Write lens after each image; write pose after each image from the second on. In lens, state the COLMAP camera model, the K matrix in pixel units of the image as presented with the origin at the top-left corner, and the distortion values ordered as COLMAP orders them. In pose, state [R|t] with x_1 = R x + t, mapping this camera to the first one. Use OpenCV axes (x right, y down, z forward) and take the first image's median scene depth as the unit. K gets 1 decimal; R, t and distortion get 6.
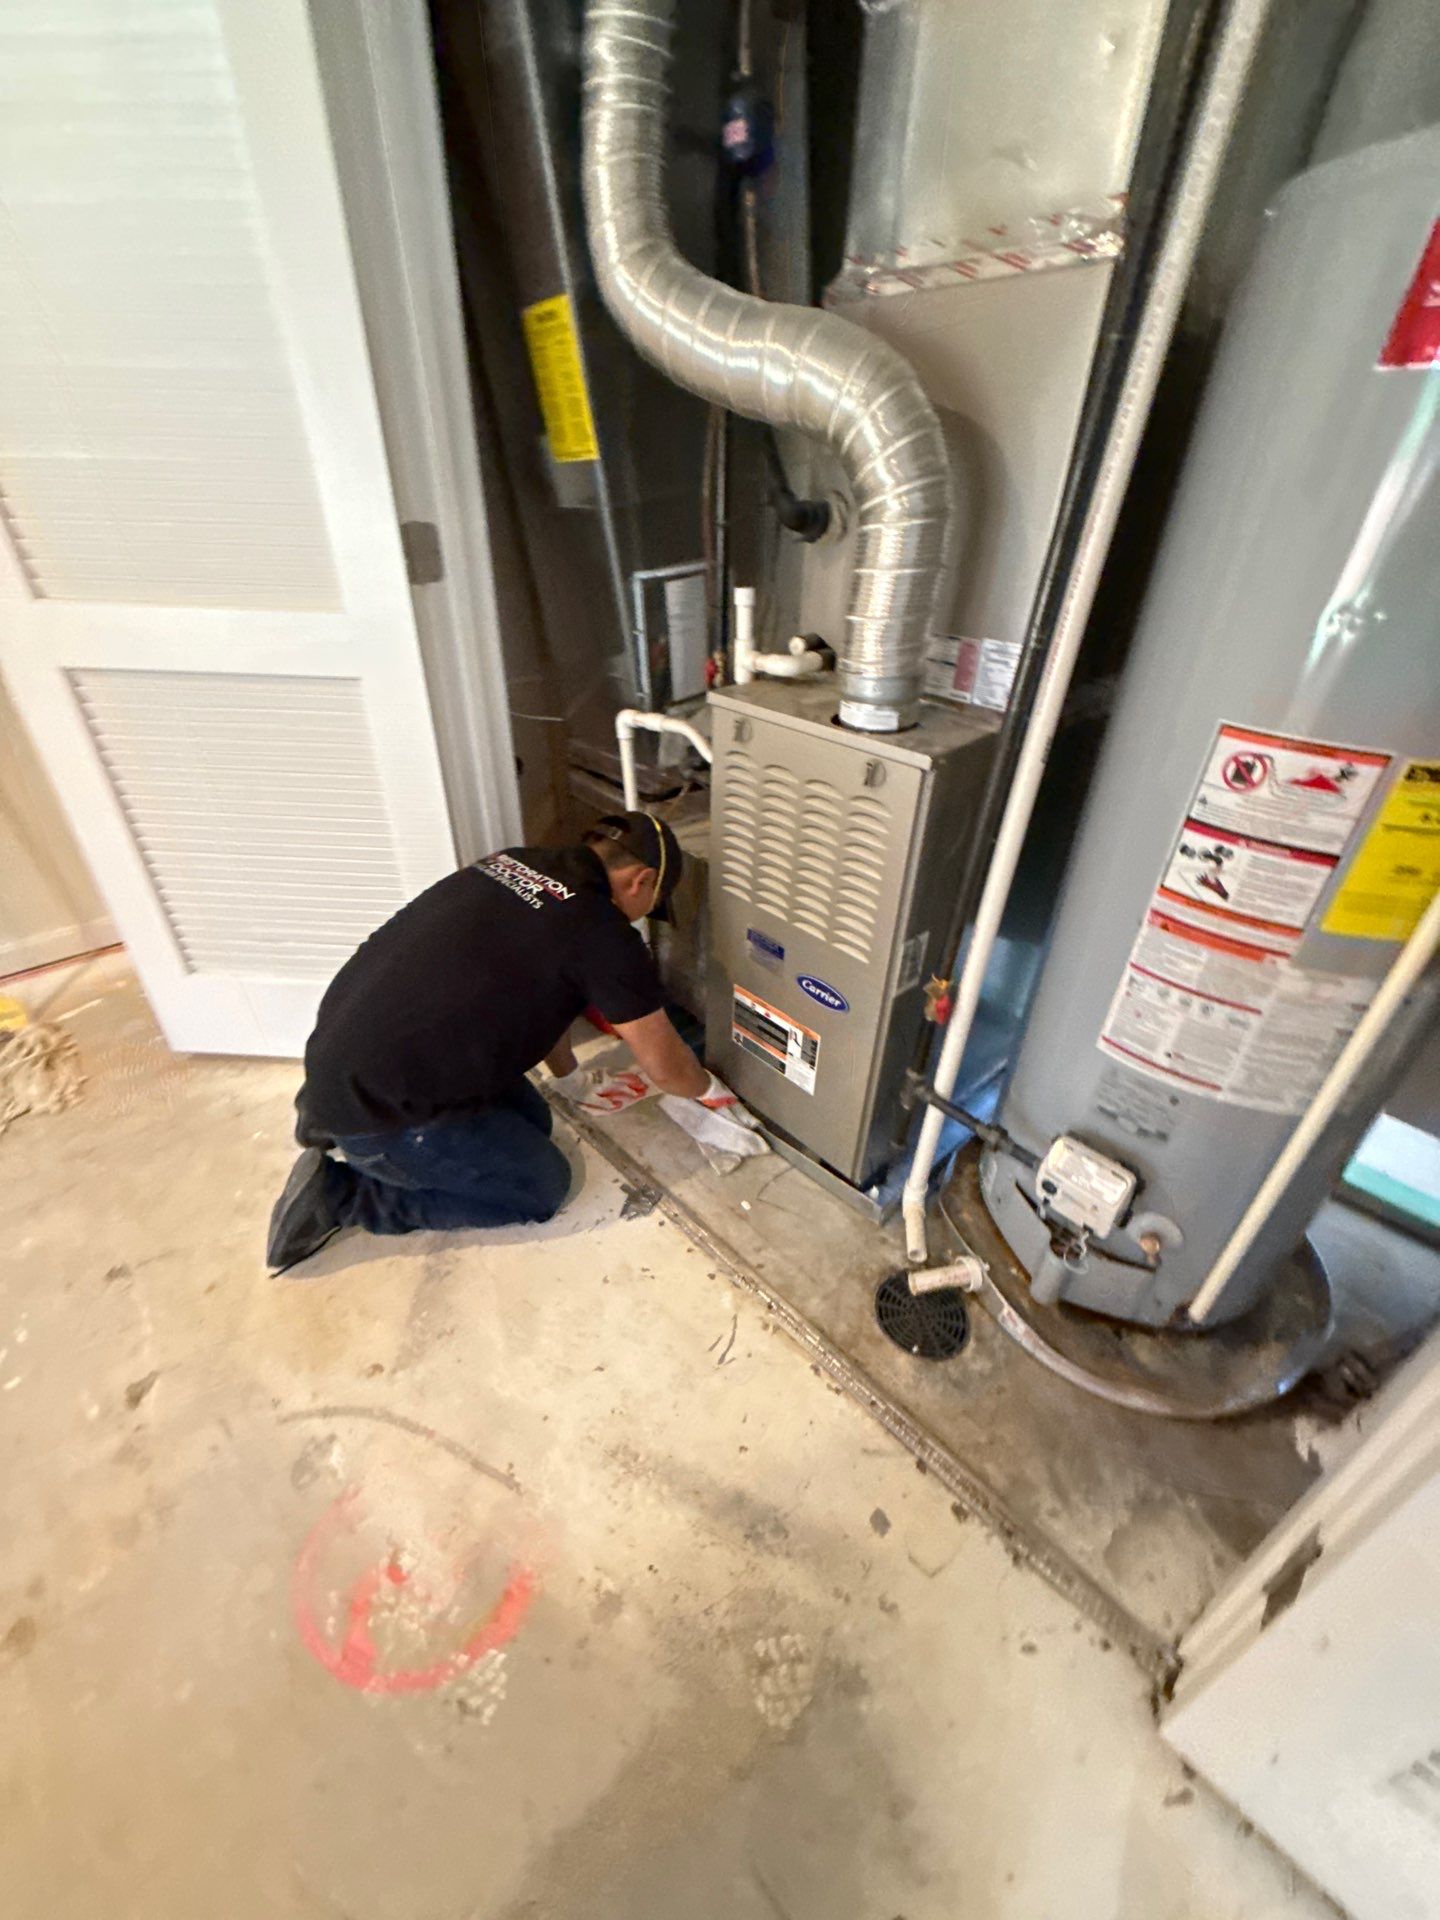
lens RADIAL K [[780.9, 0, 693.1], [0, 780.9, 968.2], [0, 0, 1]] dist [-0.002792, -0.000622]
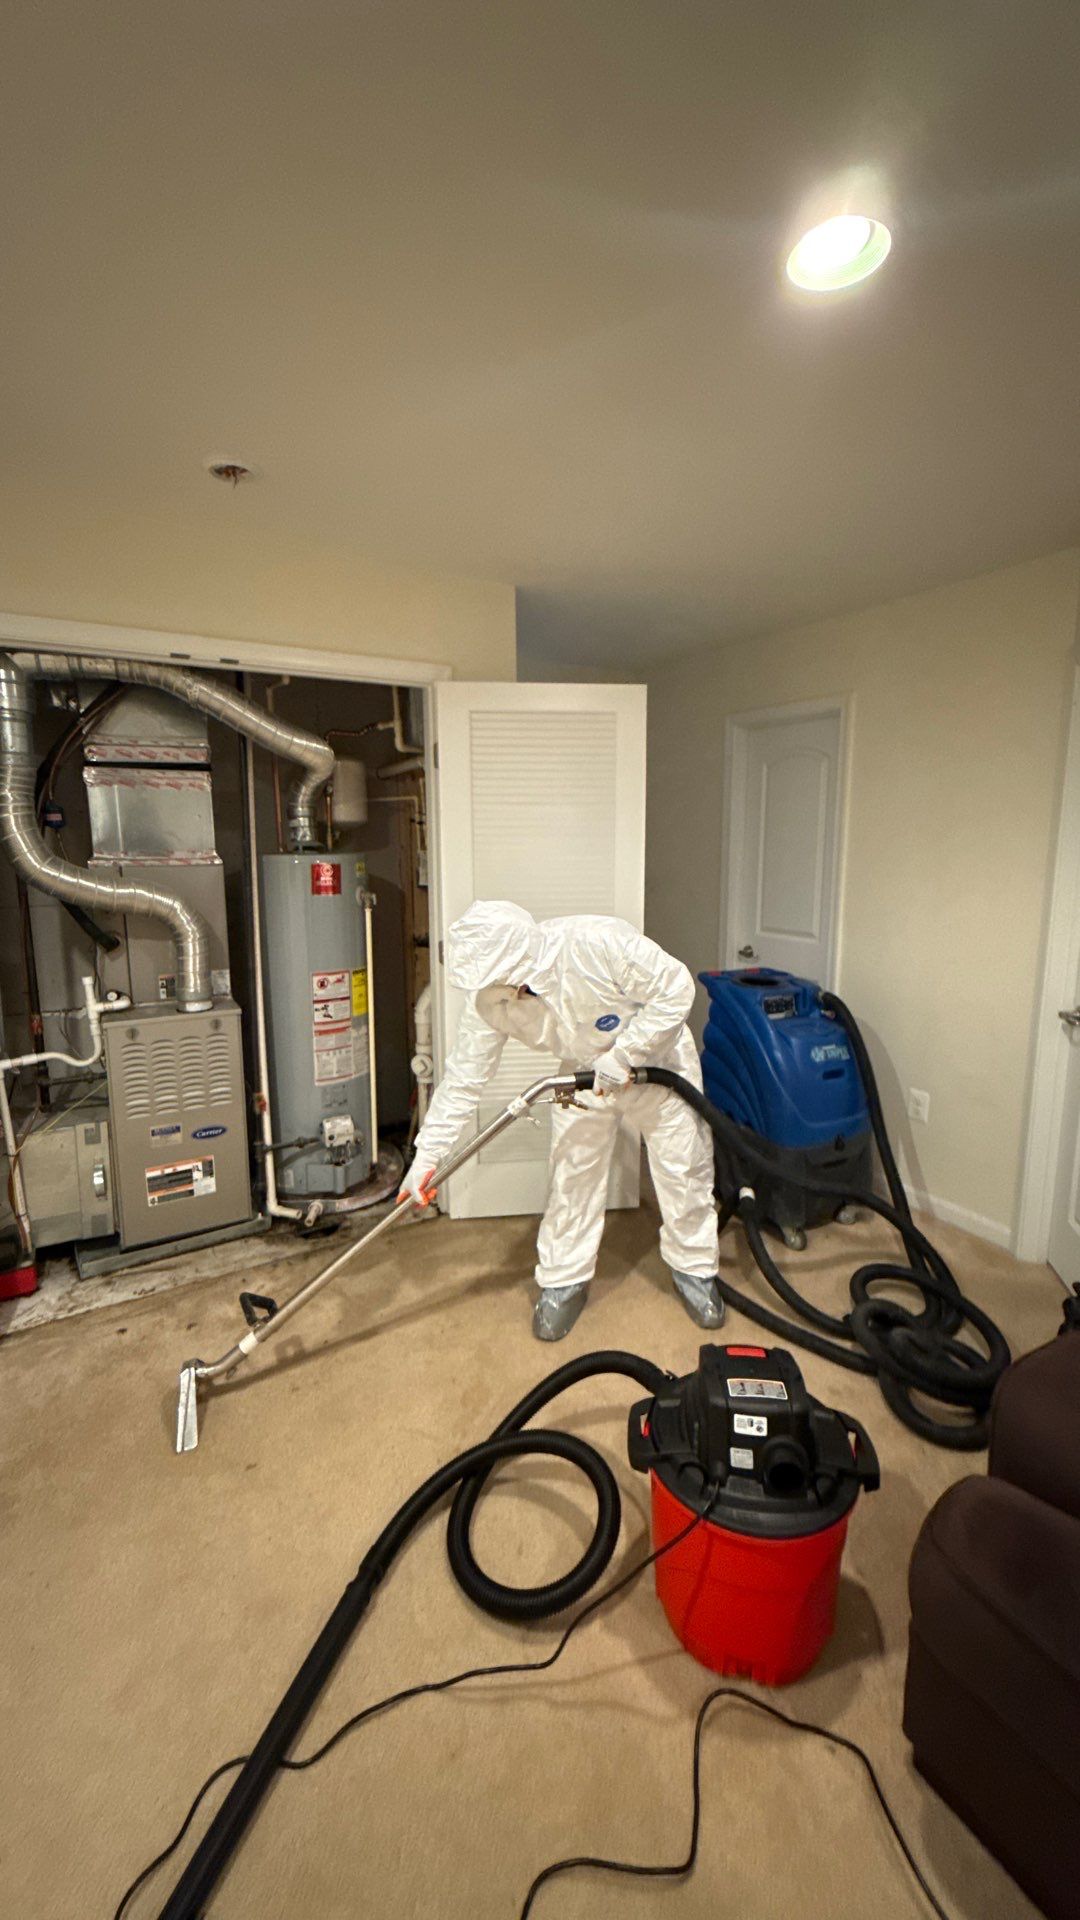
lens RADIAL K [[754.7, 0, 532.8], [0, 754.7, 956.1], [0, 0, 1]] dist [-0.003189, -0.000123]
pose [[0.202824, -0.163130, 0.965531, -1.720916], [0.536761, 0.843211, 0.029709, 0.042422], [-0.818993, 0.512234, 0.258585, -0.542996]]
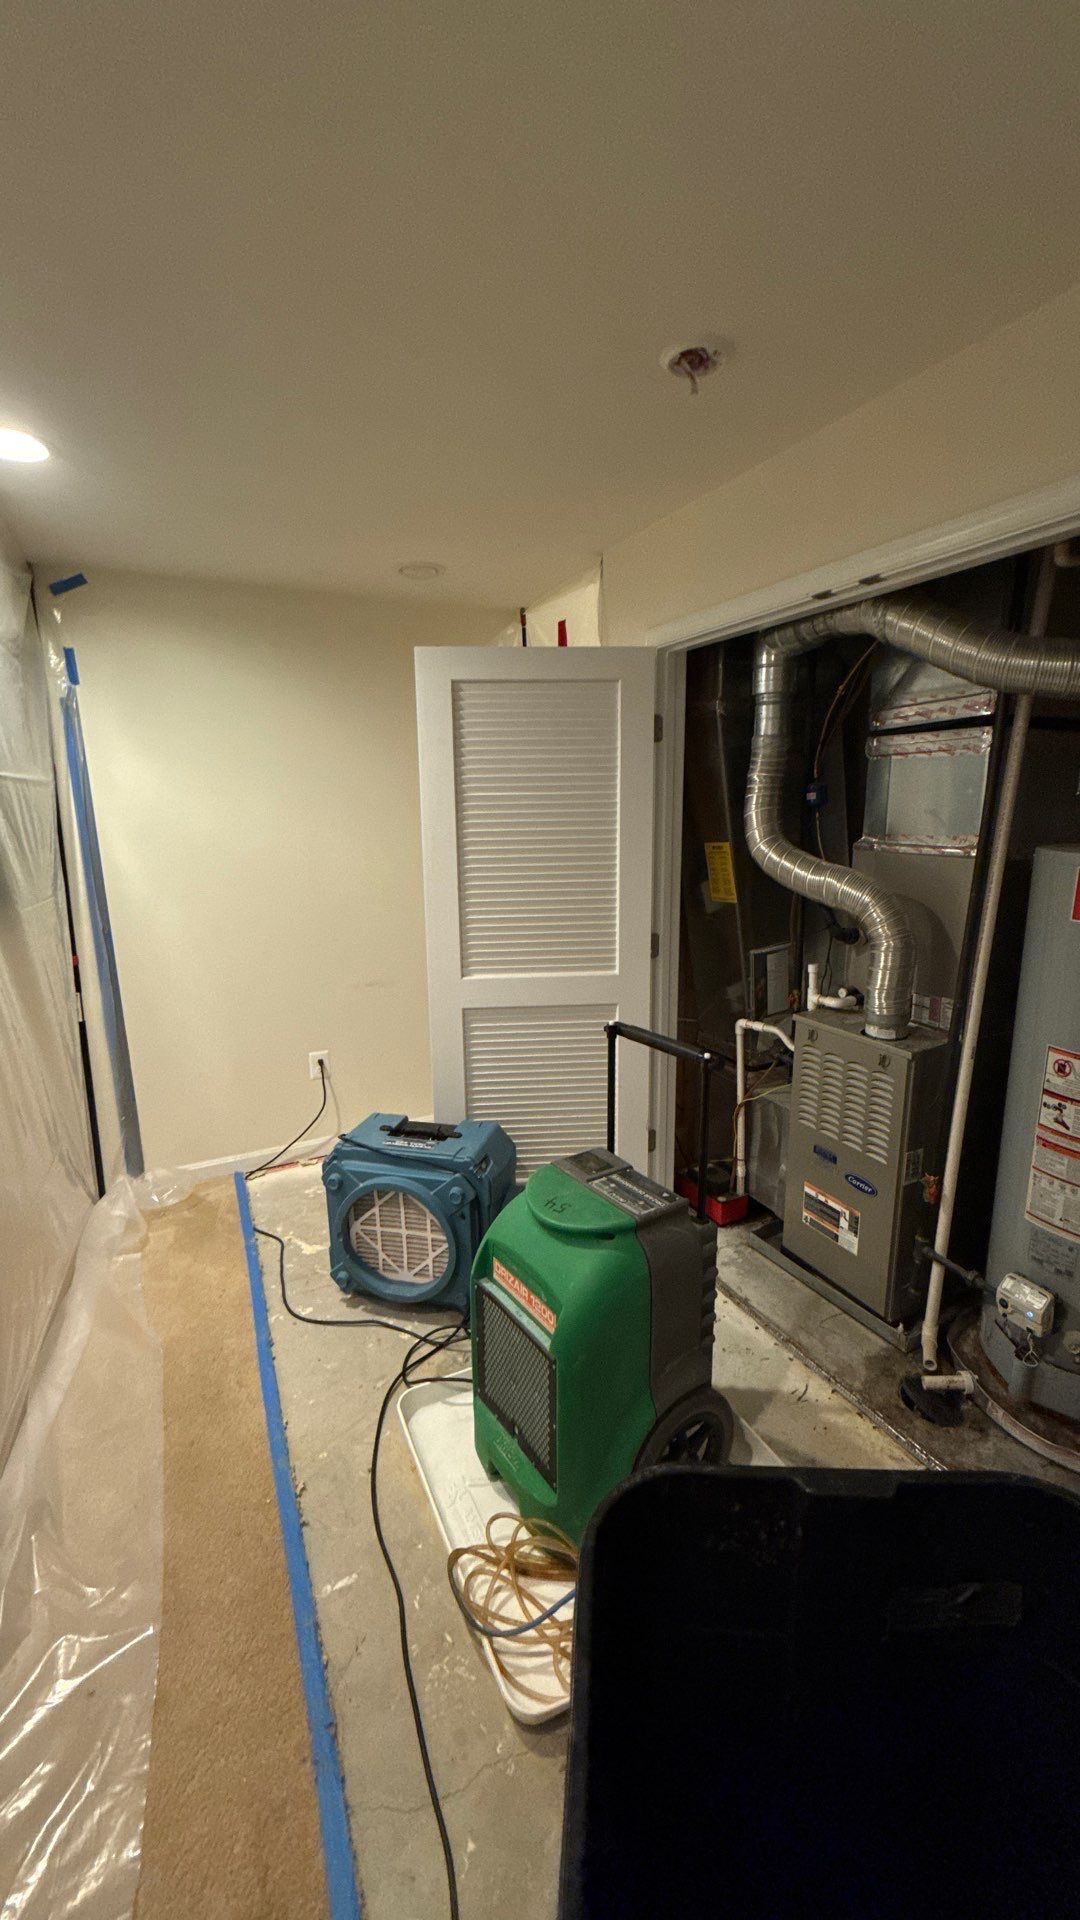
lens RADIAL K [[754.7, 0, 532.8], [0, 754.7, 956.1], [0, 0, 1]] dist [-0.003189, -0.000123]
pose [[0.962450, 0.032506, -0.269507, -0.108804], [-0.129889, 0.926923, -0.352054, 0.270735], [0.238369, 0.373840, 0.896339, -0.938545]]
